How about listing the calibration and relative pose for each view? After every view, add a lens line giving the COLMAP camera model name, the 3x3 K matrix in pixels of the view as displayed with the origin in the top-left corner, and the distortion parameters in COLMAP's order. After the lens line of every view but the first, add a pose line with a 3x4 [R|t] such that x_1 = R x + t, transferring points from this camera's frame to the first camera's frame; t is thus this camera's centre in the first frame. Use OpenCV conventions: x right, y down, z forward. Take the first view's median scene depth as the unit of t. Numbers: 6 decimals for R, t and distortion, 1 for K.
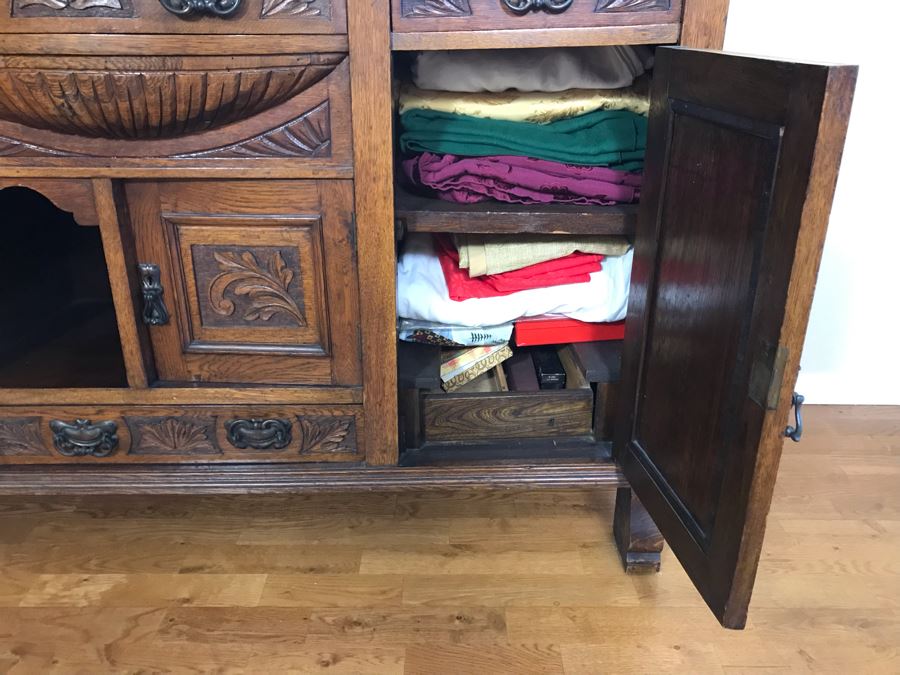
lens RADIAL K [[736.5, 0, 446.5], [0, 736.5, 331.2], [0, 0, 1]] dist [0.051473, -0.056221]
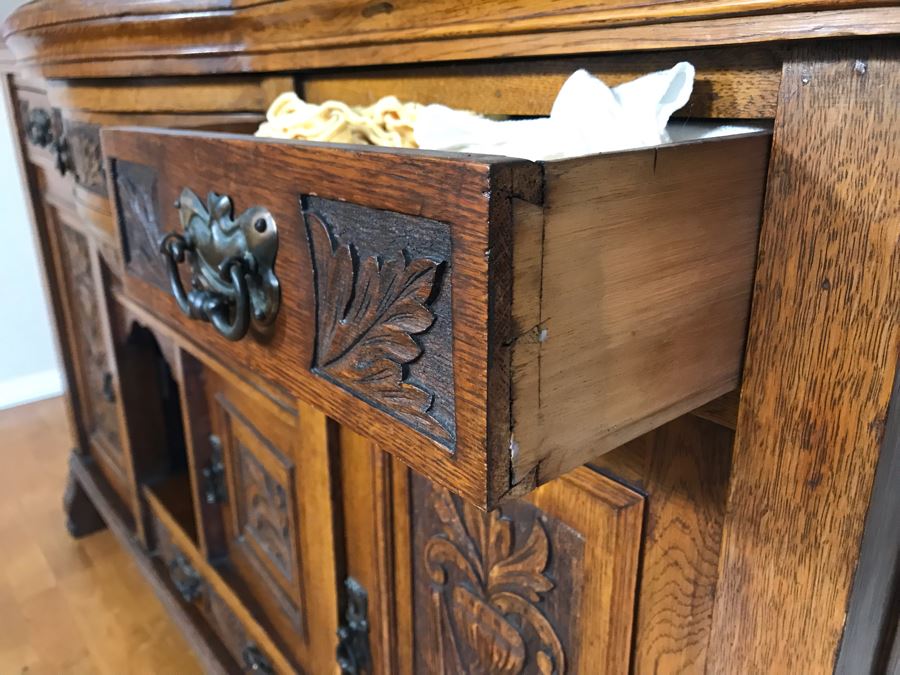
lens RADIAL K [[761.5, 0, 444.5], [0, 761.5, 329.2], [0, 0, 1]] dist [0.004355, -0.001379]
pose [[0.618607, 0.249588, -0.745004, 0.401848], [-0.289469, 0.953904, 0.079214, -0.357630], [0.730434, 0.166653, 0.662339, 0.563119]]
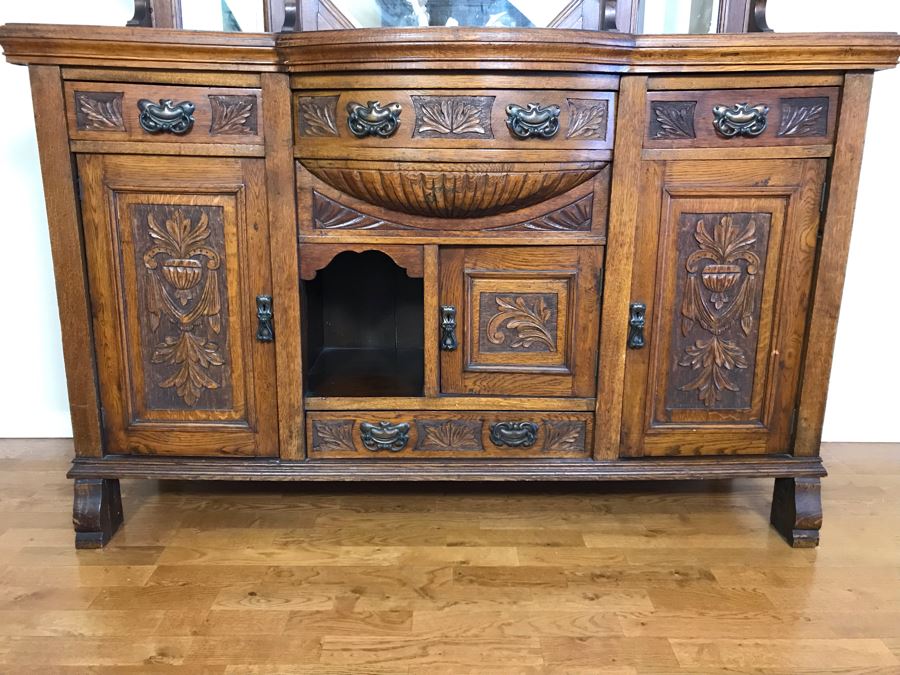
lens RADIAL K [[736.5, 0, 448.3], [0, 736.5, 328.4], [0, 0, 1]] dist [0.051473, -0.056221]
pose [[0.999857, 0.005422, 0.016027, -0.415555], [-0.002909, 0.988243, -0.152862, 0.161235], [-0.016667, 0.152794, 0.988118, -0.363251]]
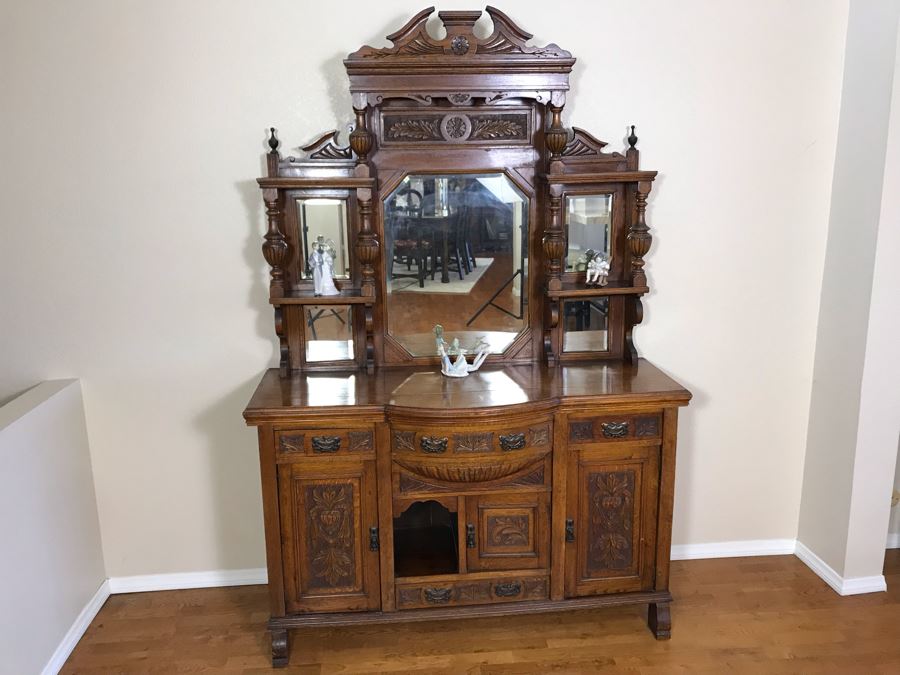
lens RADIAL K [[736.5, 0, 448.2], [0, 736.5, 329.9], [0, 0, 1]] dist [0.051473, -0.056221]
pose [[0.996187, -0.034599, 0.080088, -0.653263], [0.048027, 0.983864, -0.172349, -0.313922], [-0.072832, 0.175538, 0.981775, -1.653508]]
